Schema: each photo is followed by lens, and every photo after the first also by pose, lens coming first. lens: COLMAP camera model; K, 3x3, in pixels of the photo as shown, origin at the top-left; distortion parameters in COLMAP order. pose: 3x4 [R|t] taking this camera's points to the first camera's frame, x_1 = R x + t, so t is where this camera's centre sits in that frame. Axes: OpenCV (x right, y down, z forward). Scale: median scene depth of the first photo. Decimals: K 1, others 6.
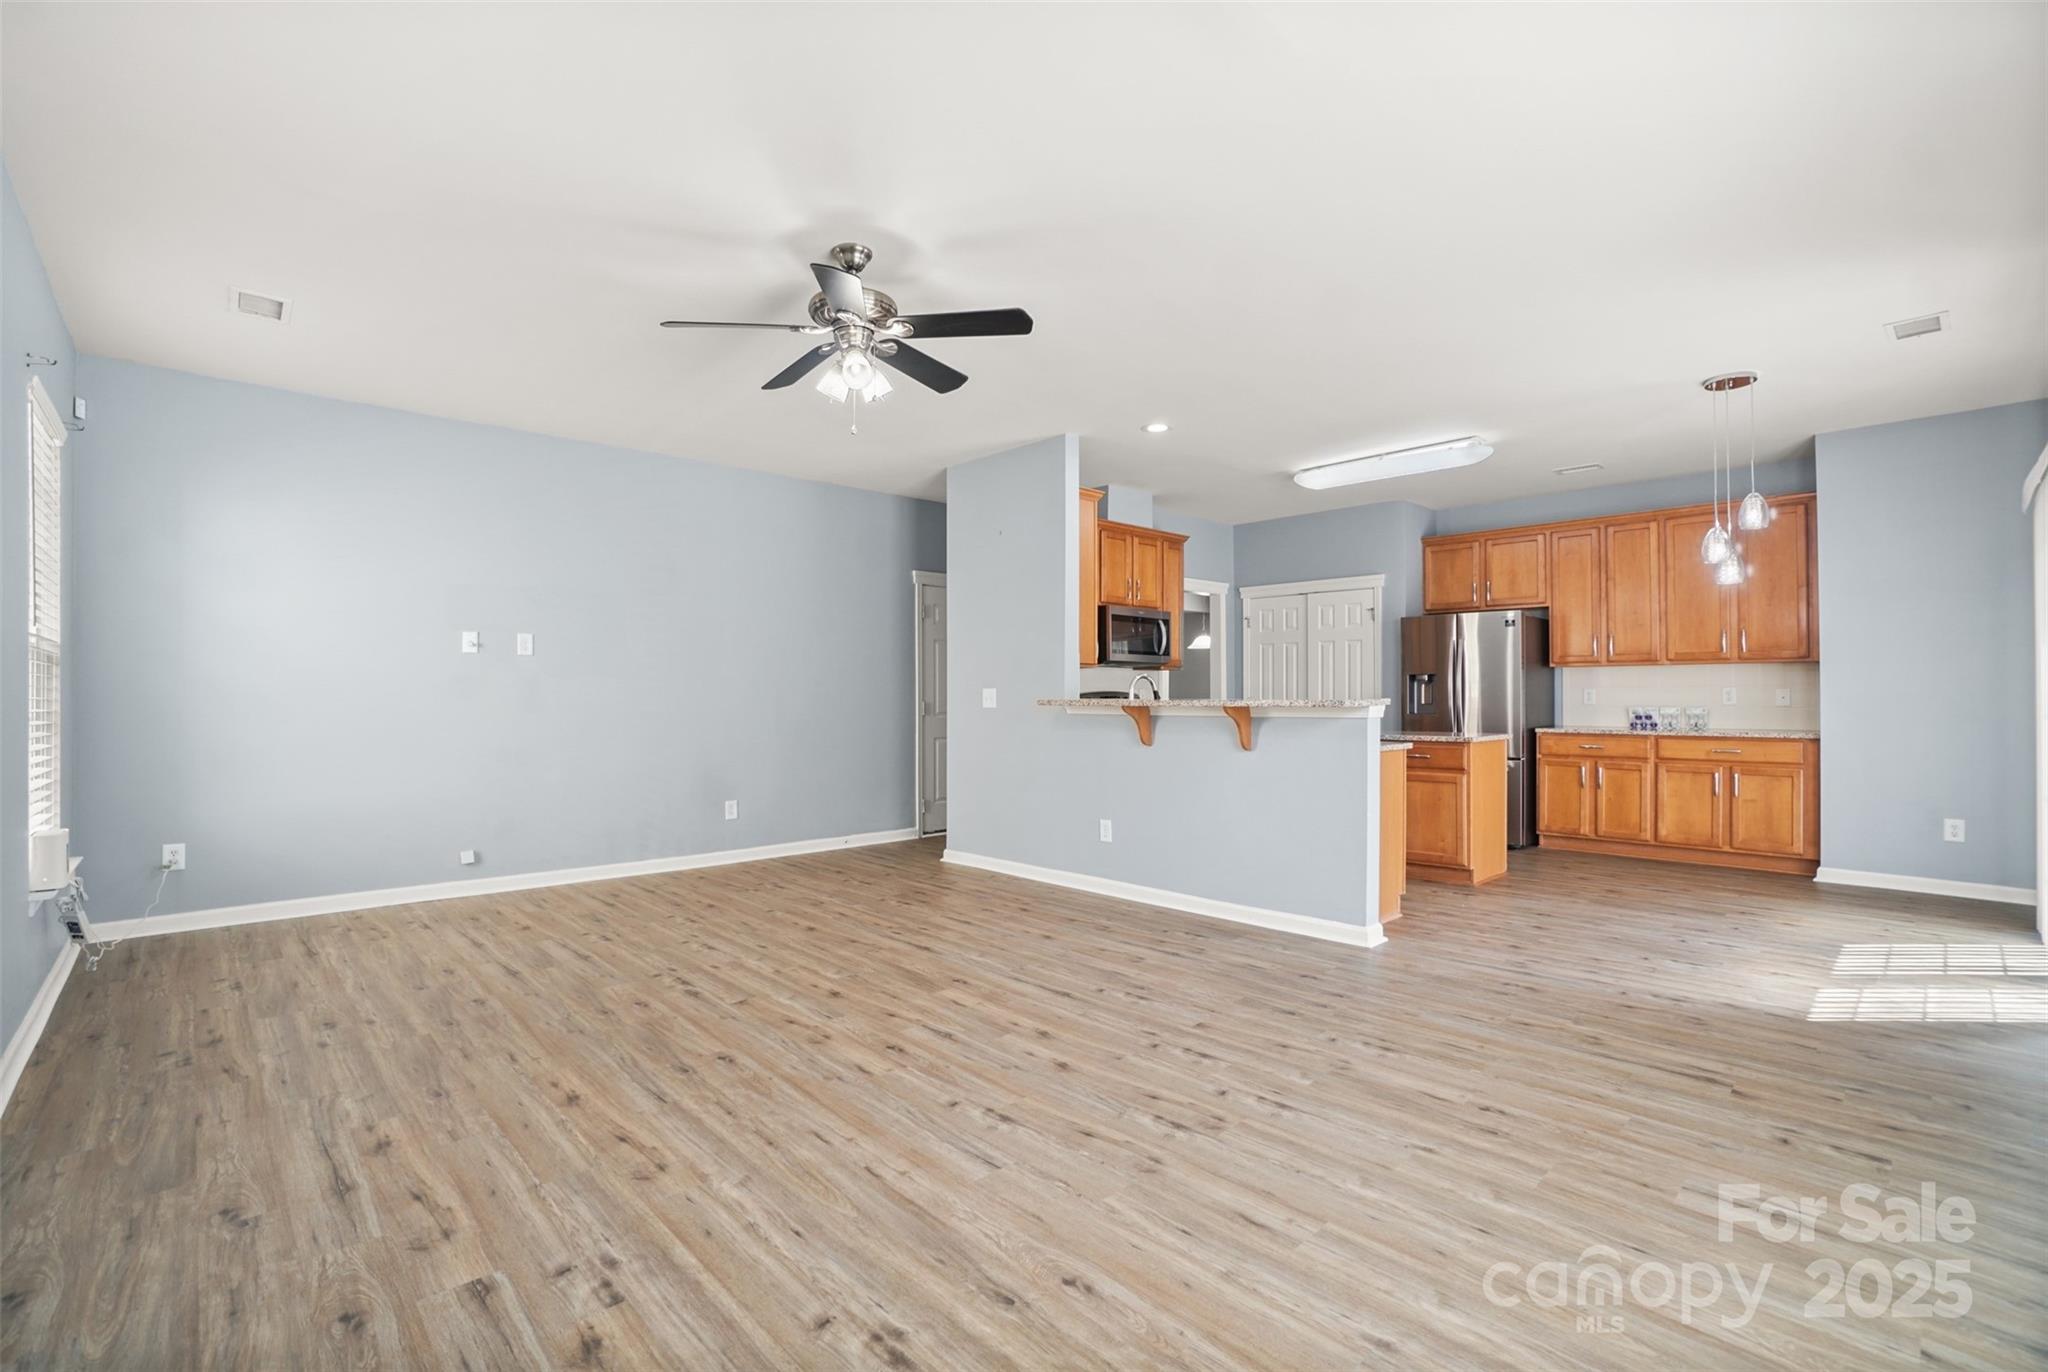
lens RADIAL K [[936.7, 0, 1021.3], [0, 936.7, 688.2], [0, 0, 1]] dist [-0.032930, 0.007914]
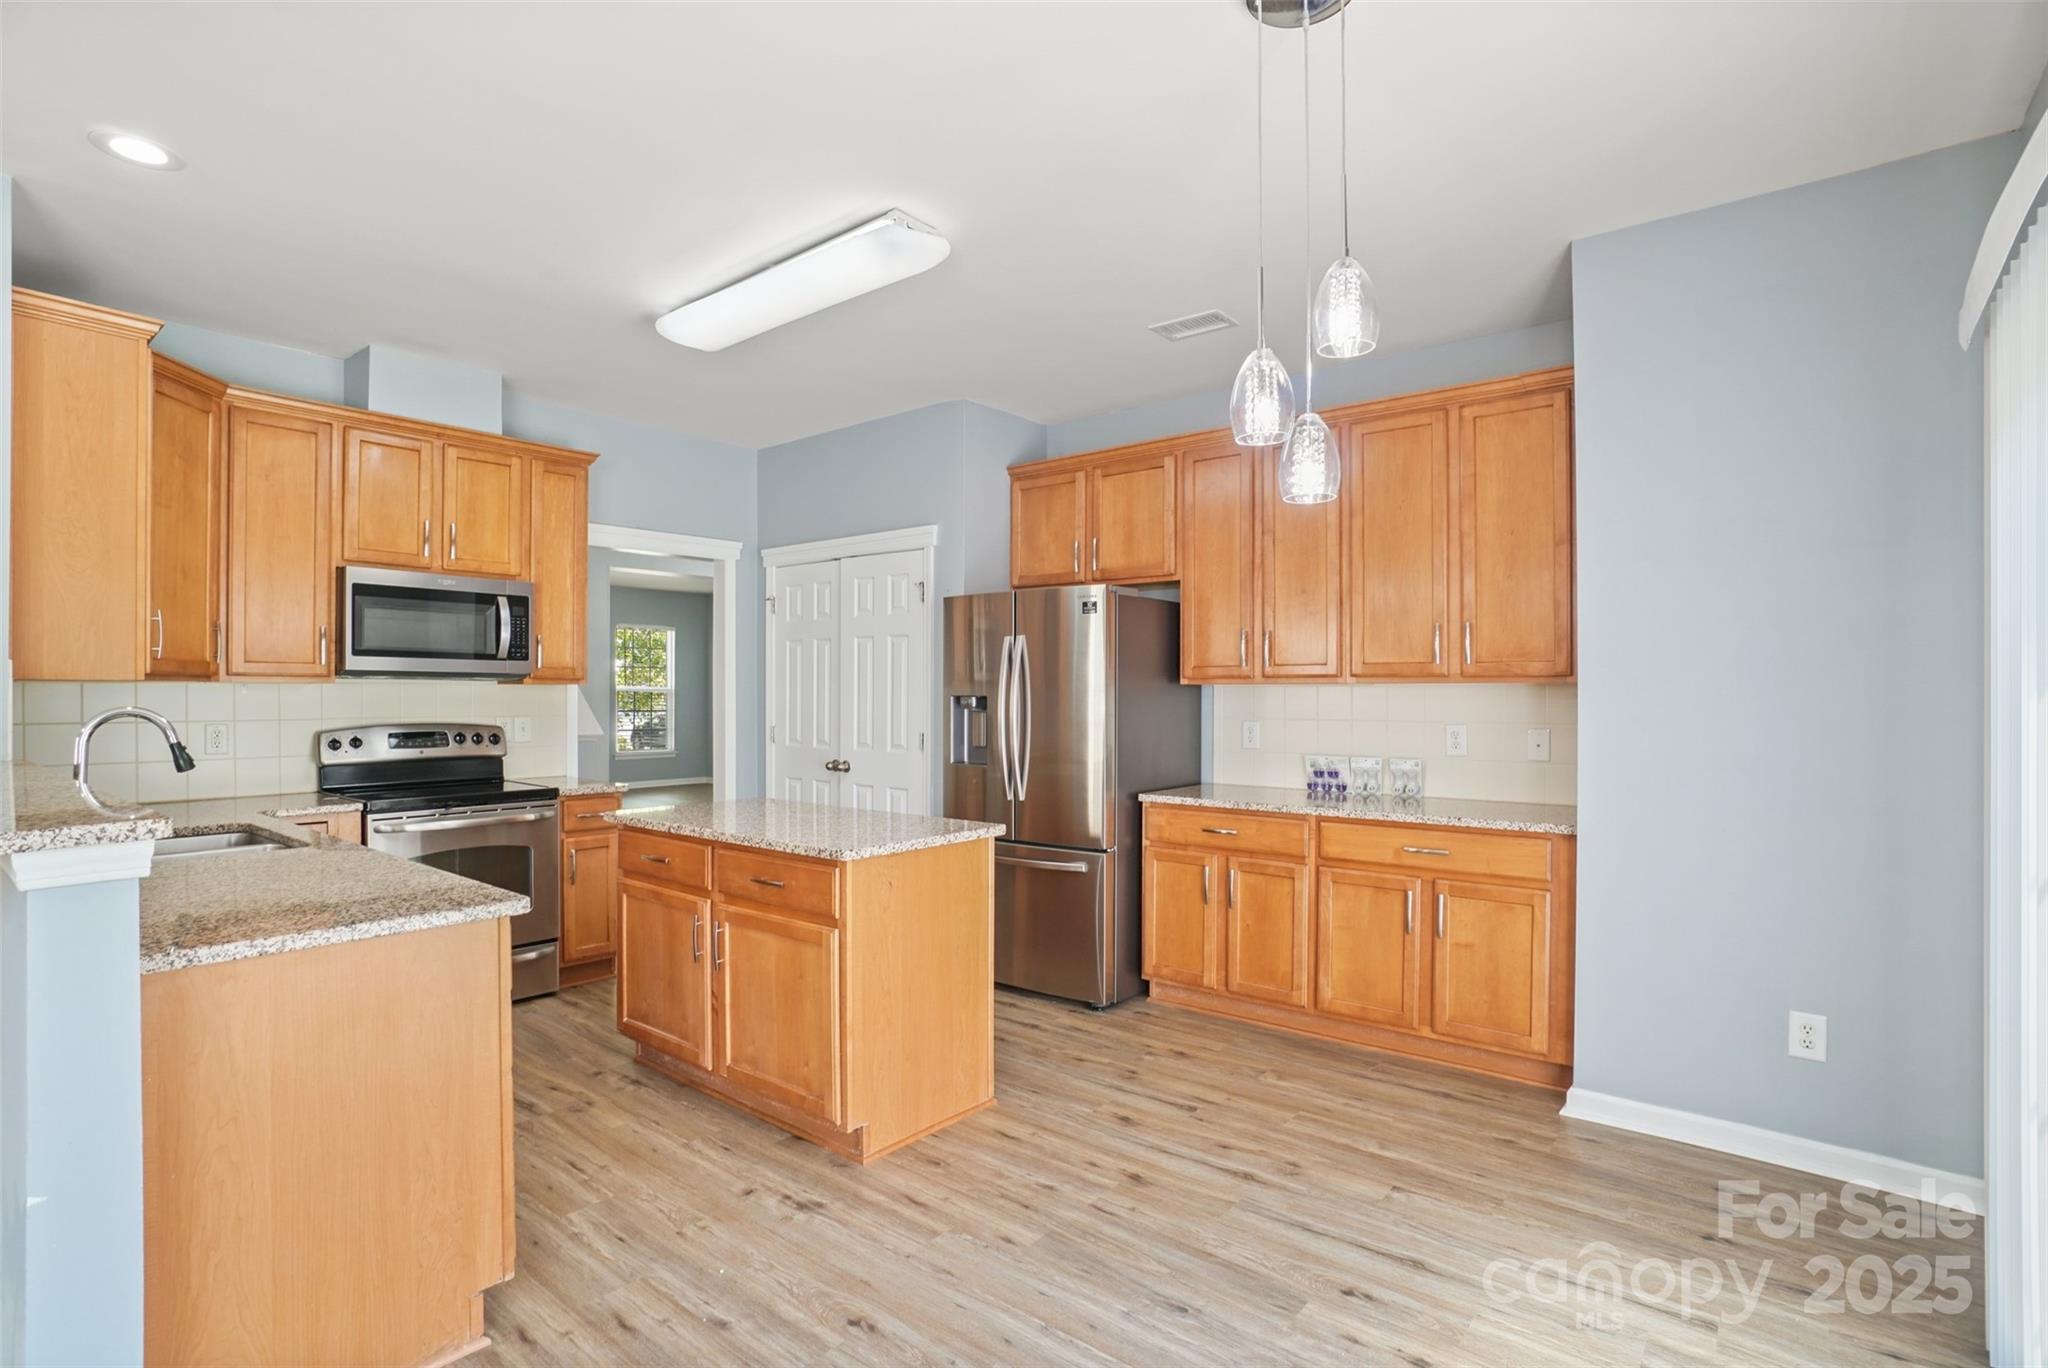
lens RADIAL K [[986.2, 0, 1041.6], [0, 986.2, 688.0], [0, 0, 1]] dist [-0.027307, 0.008969]
pose [[0.993463, 0.004447, 0.114064, 0.439389], [-0.004790, 0.999985, 0.002732, -0.023635], [-0.114050, -0.003261, 0.993470, 0.423307]]
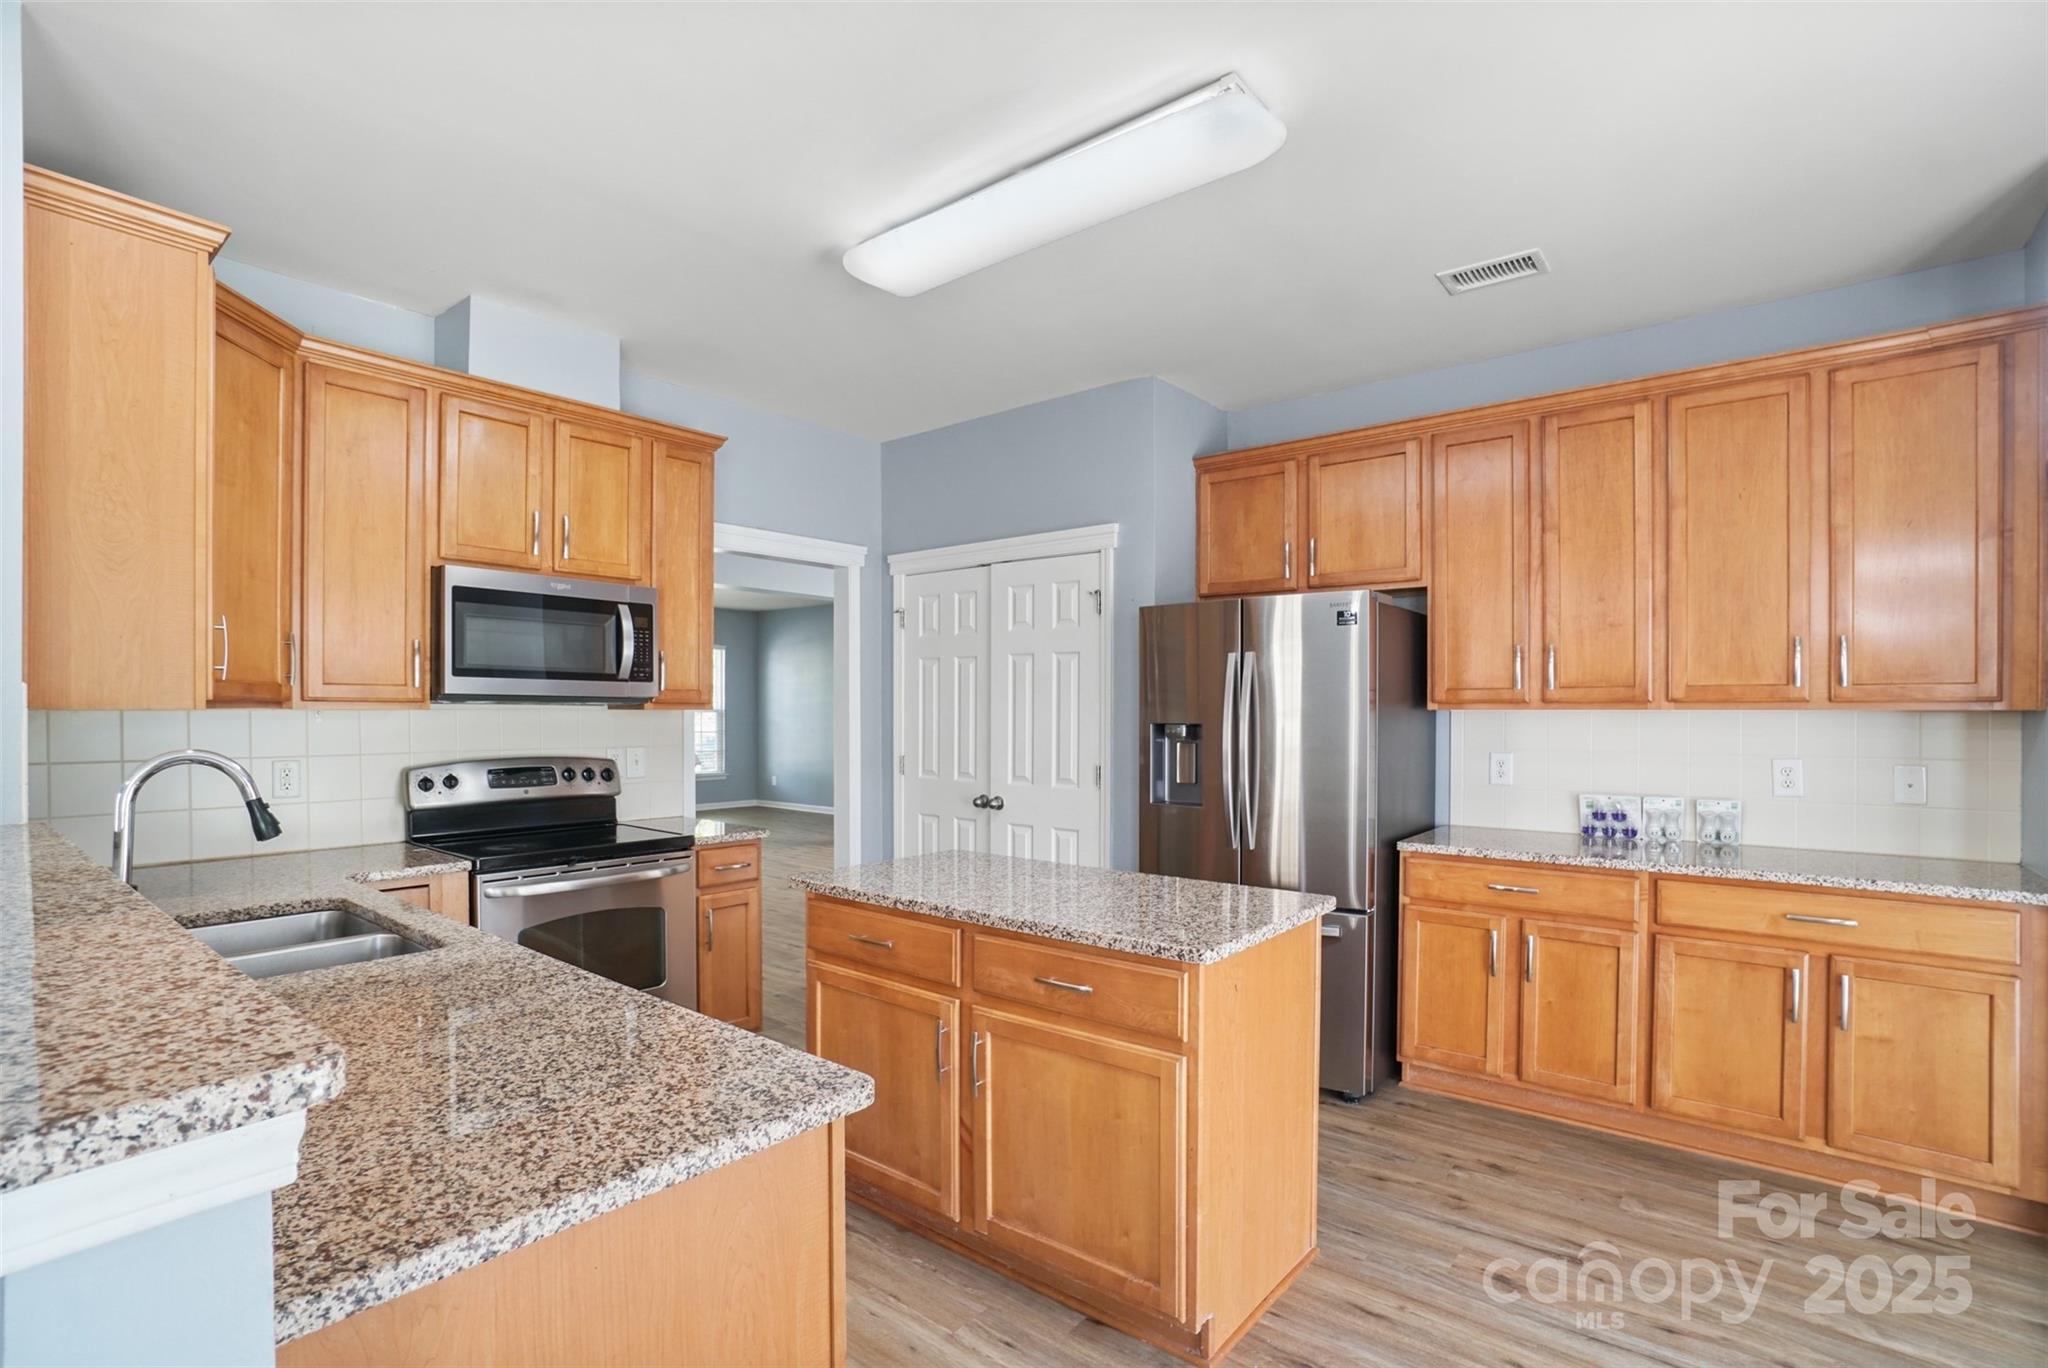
lens RADIAL K [[936.7, 0, 1032.7], [0, 936.7, 713.0], [0, 0, 1]] dist [-0.032930, 0.007914]
pose [[0.992811, 0.002825, 0.119659, 0.322609], [-0.004141, 0.999934, 0.010749, -0.027571], [-0.119621, -0.011168, 0.992757, 0.569568]]
